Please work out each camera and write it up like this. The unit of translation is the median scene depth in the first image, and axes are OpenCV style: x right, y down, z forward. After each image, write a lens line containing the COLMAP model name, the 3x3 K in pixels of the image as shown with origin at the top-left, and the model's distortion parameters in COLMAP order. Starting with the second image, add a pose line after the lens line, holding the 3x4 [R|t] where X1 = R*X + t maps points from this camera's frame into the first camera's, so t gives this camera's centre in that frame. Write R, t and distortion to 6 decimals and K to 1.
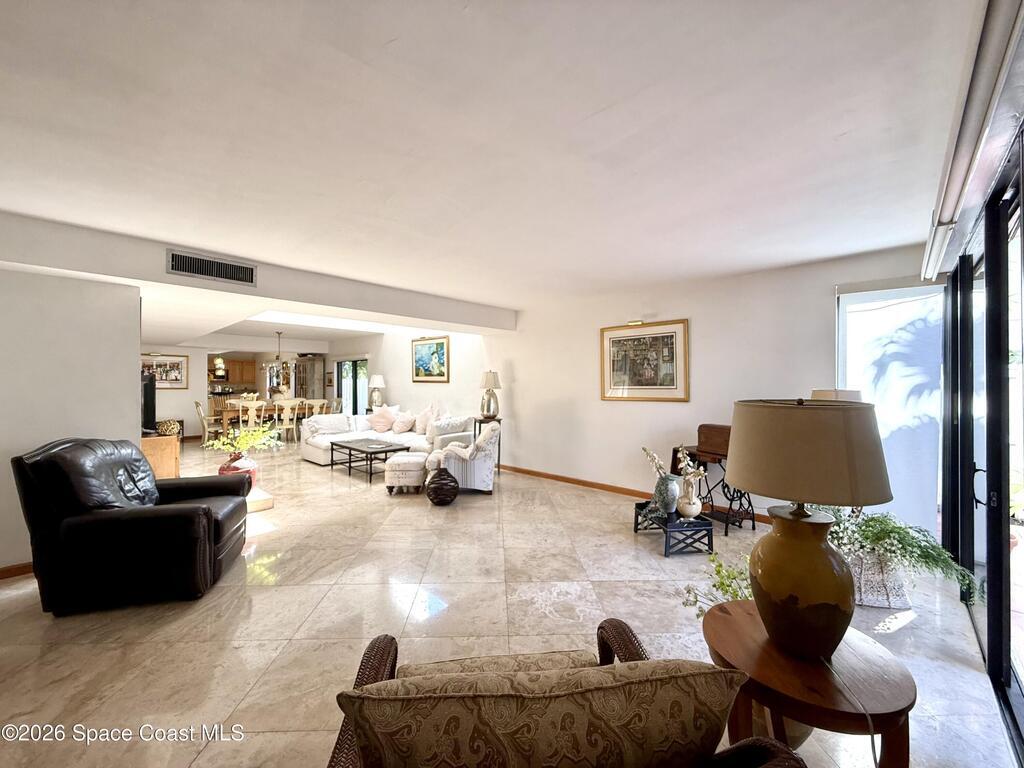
lens RADIAL K [[408.1, 0, 509.2], [0, 408.1, 384.5], [0, 0, 1]] dist [0.000726, -0.000323]
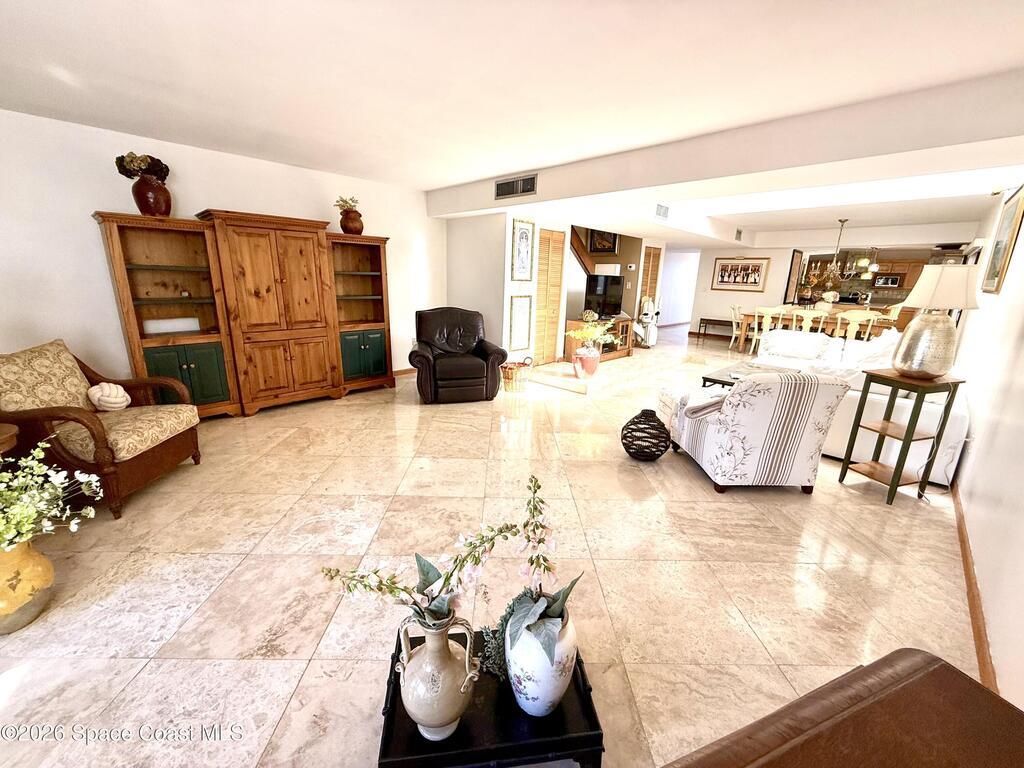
lens RADIAL K [[408.1, 0, 509.2], [0, 408.1, 384.5], [0, 0, 1]] dist [0.000726, -0.000323]
pose [[-0.023368, 0.252759, -0.967247, 0.302414], [-0.033271, 0.966779, 0.253441, -0.003813], [0.999173, 0.038104, -0.014183, 0.461788]]
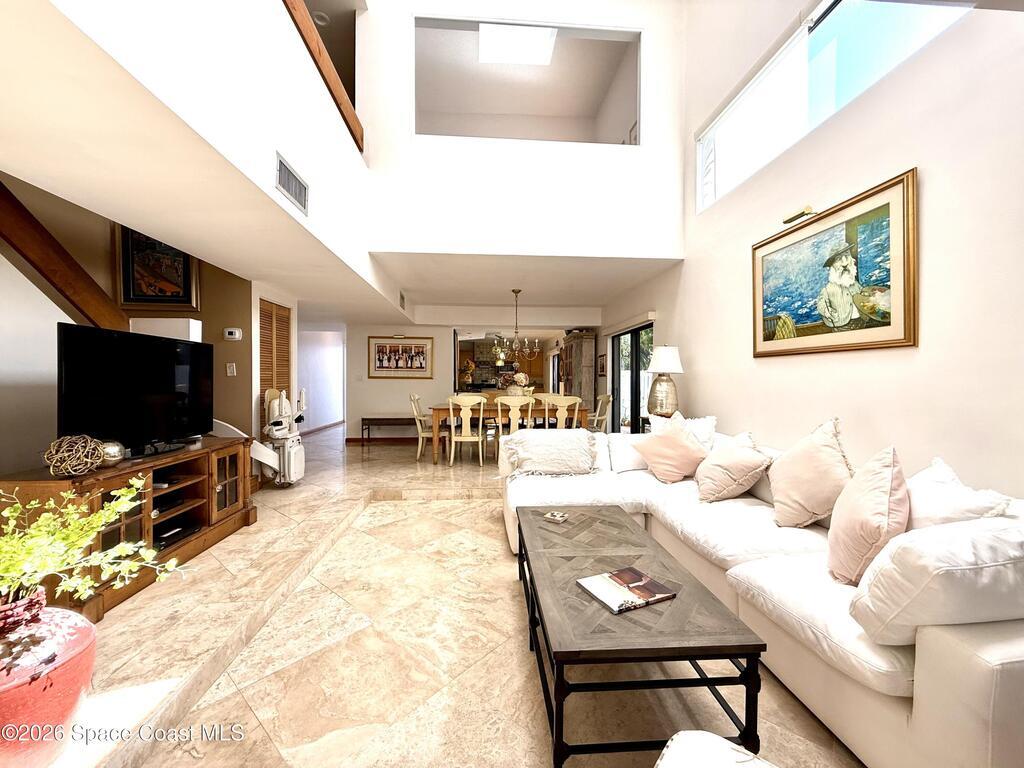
lens RADIAL K [[408.1, 0, 509.2], [0, 408.1, 384.5], [0, 0, 1]] dist [0.000726, -0.000323]
pose [[0.736097, 0.006951, -0.676840, -0.155509], [-0.004360, 0.999975, 0.005527, 0.019878], [0.676862, -0.001117, 0.736109, 0.596139]]
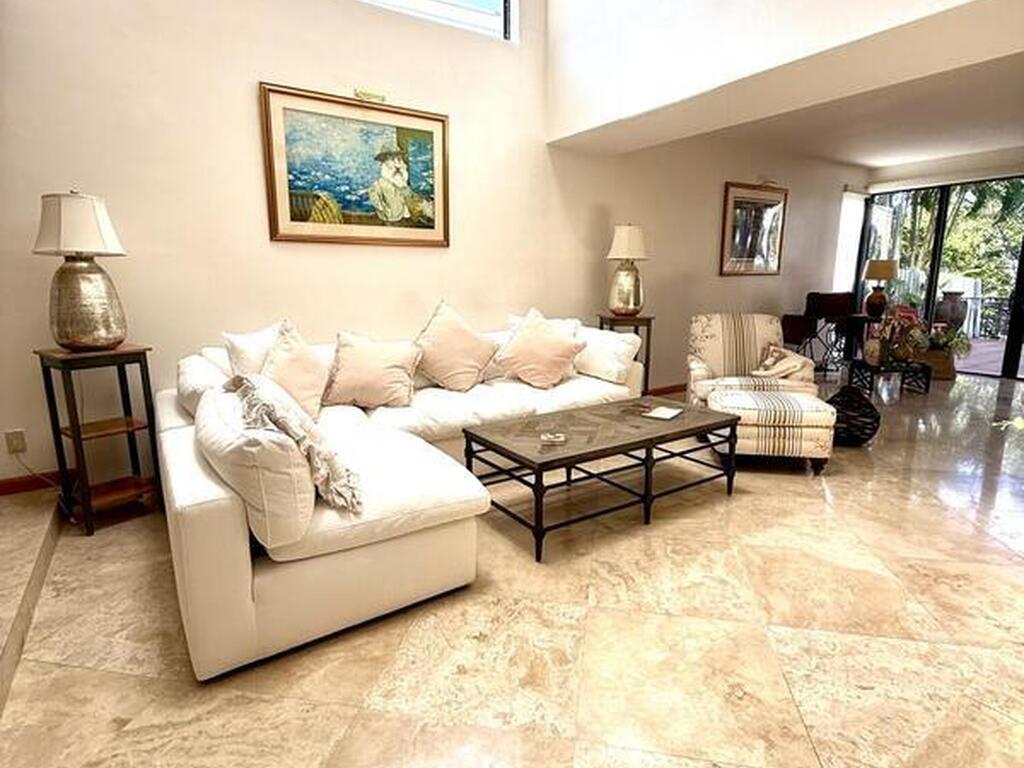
lens RADIAL K [[542.3, 0, 511.7], [0, 542.3, 379.6], [0, 0, 1]] dist [-0.001449, 0.000431]
pose [[0.222567, -0.184867, 0.957230, -0.626295], [0.012018, 0.982303, 0.186915, 0.023441], [-0.974843, -0.030097, 0.220850, 0.788332]]
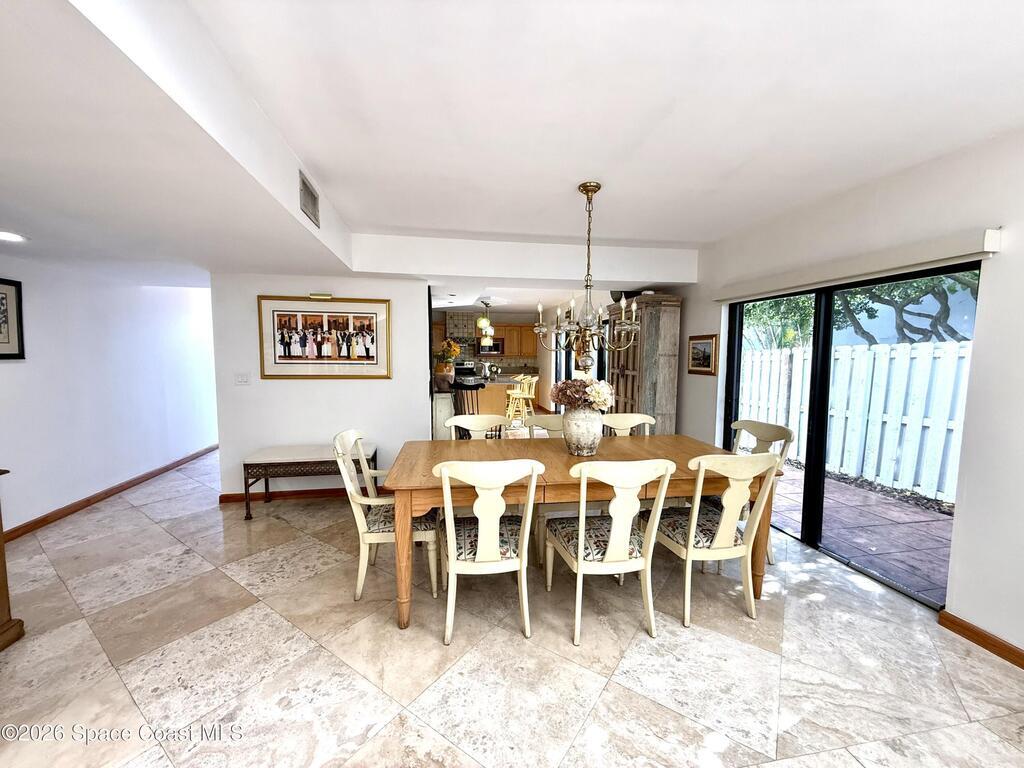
lens RADIAL K [[408.1, 0, 509.2], [0, 408.1, 384.5], [0, 0, 1]] dist [0.000726, -0.000323]
pose [[0.801079, 0.048644, -0.596578, -0.502918], [-0.005215, 0.997222, 0.074310, -0.017418], [0.598535, -0.056417, 0.799107, 0.853234]]
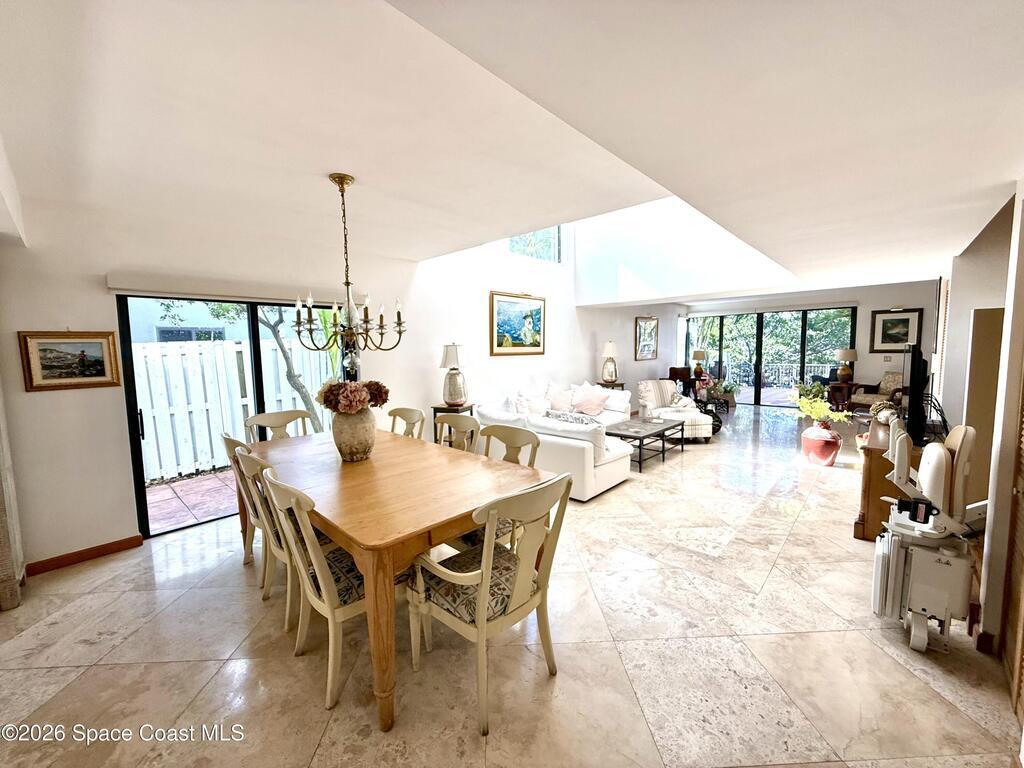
lens RADIAL K [[408.1, 0, 509.2], [0, 408.1, 384.5], [0, 0, 1]] dist [0.000726, -0.000323]
pose [[-0.006203, -0.091668, 0.995770, -0.963589], [0.022597, 0.995522, 0.091786, -0.020404], [-0.999725, 0.023071, -0.004104, 1.033379]]
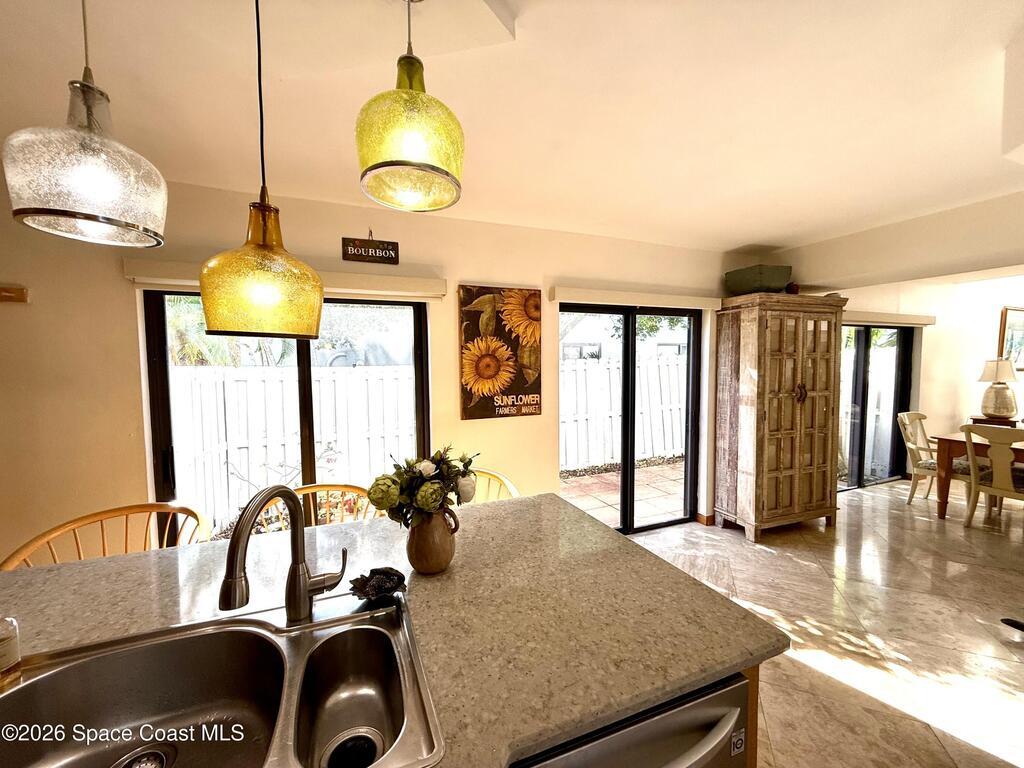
lens RADIAL K [[408.1, 0, 509.2], [0, 408.1, 384.5], [0, 0, 1]] dist [0.000726, -0.000323]
pose [[0.420558, -0.052017, 0.905773, -1.241729], [0.010227, 0.998563, 0.052597, -0.028579], [-0.907208, -0.012856, 0.420486, 1.526817]]
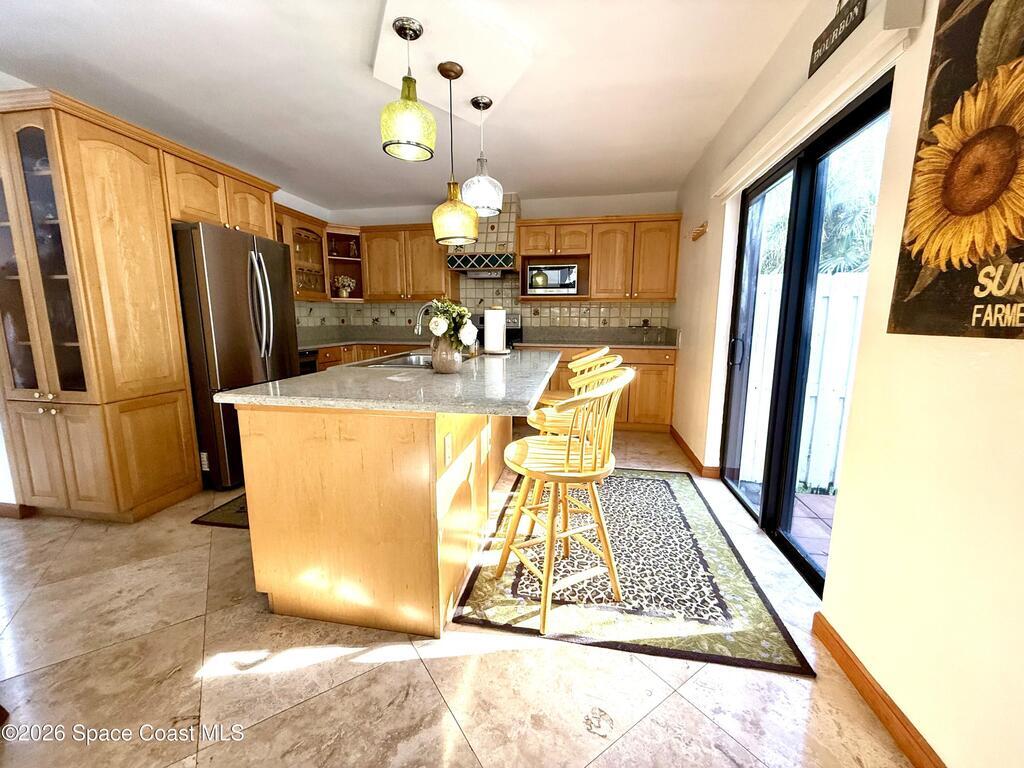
lens RADIAL K [[408.1, 0, 509.2], [0, 408.1, 384.5], [0, 0, 1]] dist [0.000726, -0.000323]
pose [[0.541685, 0.135645, -0.829564, -0.901691], [-0.003801, 0.987279, 0.158952, 0.014308], [0.840573, -0.082948, 0.535310, 1.516999]]
